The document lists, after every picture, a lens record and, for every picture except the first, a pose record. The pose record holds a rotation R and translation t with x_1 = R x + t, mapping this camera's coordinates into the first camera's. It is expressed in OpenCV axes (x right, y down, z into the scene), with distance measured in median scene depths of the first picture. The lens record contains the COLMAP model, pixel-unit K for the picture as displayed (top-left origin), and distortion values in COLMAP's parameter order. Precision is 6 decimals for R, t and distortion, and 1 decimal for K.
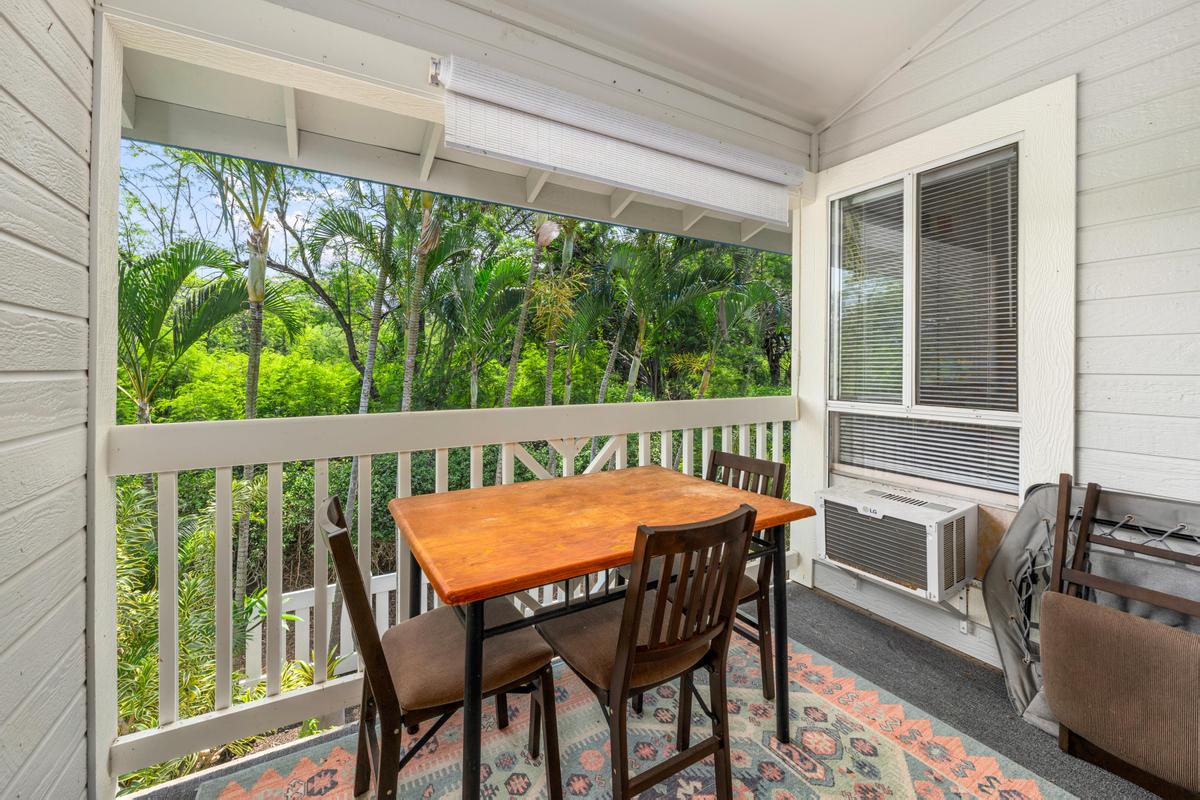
lens RADIAL K [[434.3, 0, 599.9], [0, 434.3, 370.8], [0, 0, 1]] dist [-0.000053, 0.000186]
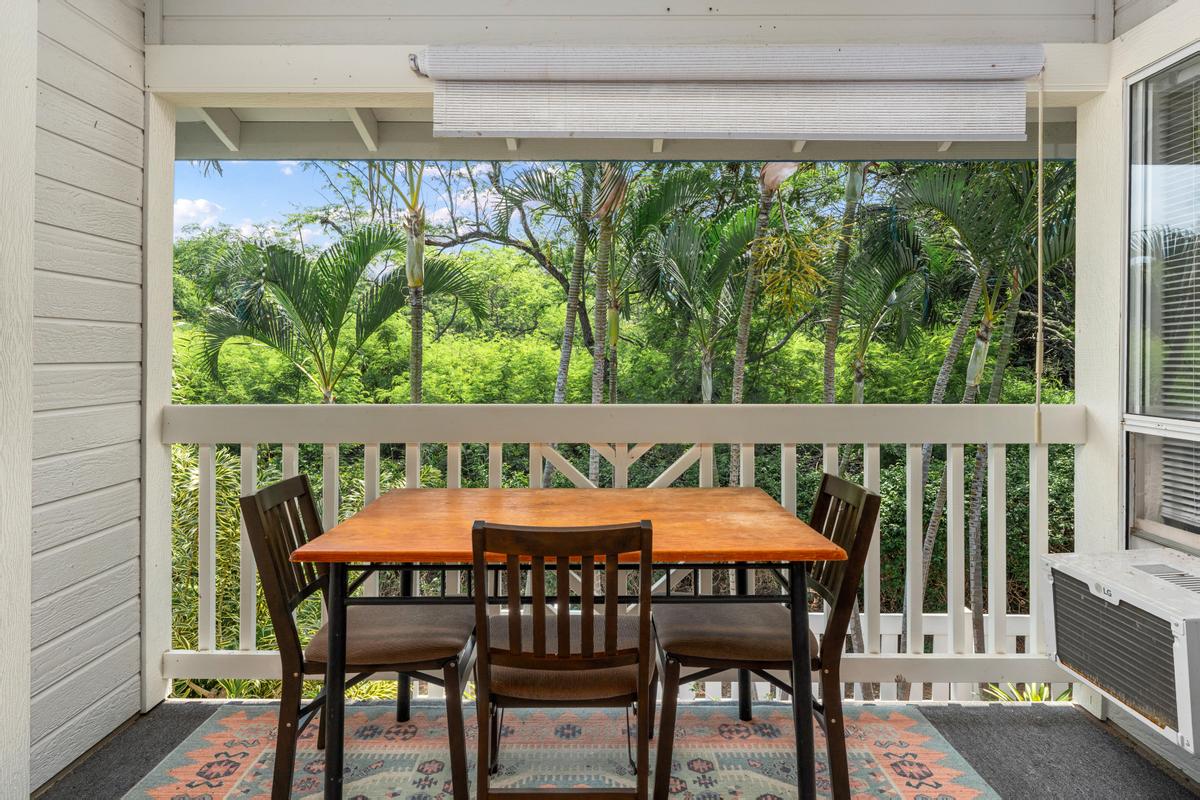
lens RADIAL K [[571.0, 0, 598.2], [0, 571.0, 361.2], [0, 0, 1]] dist [0.009514, -0.000254]
pose [[0.927952, 0.005545, -0.372659, 0.252432], [-0.005465, 0.999984, 0.001272, -0.004410], [0.372661, 0.000857, 0.927967, -0.037862]]
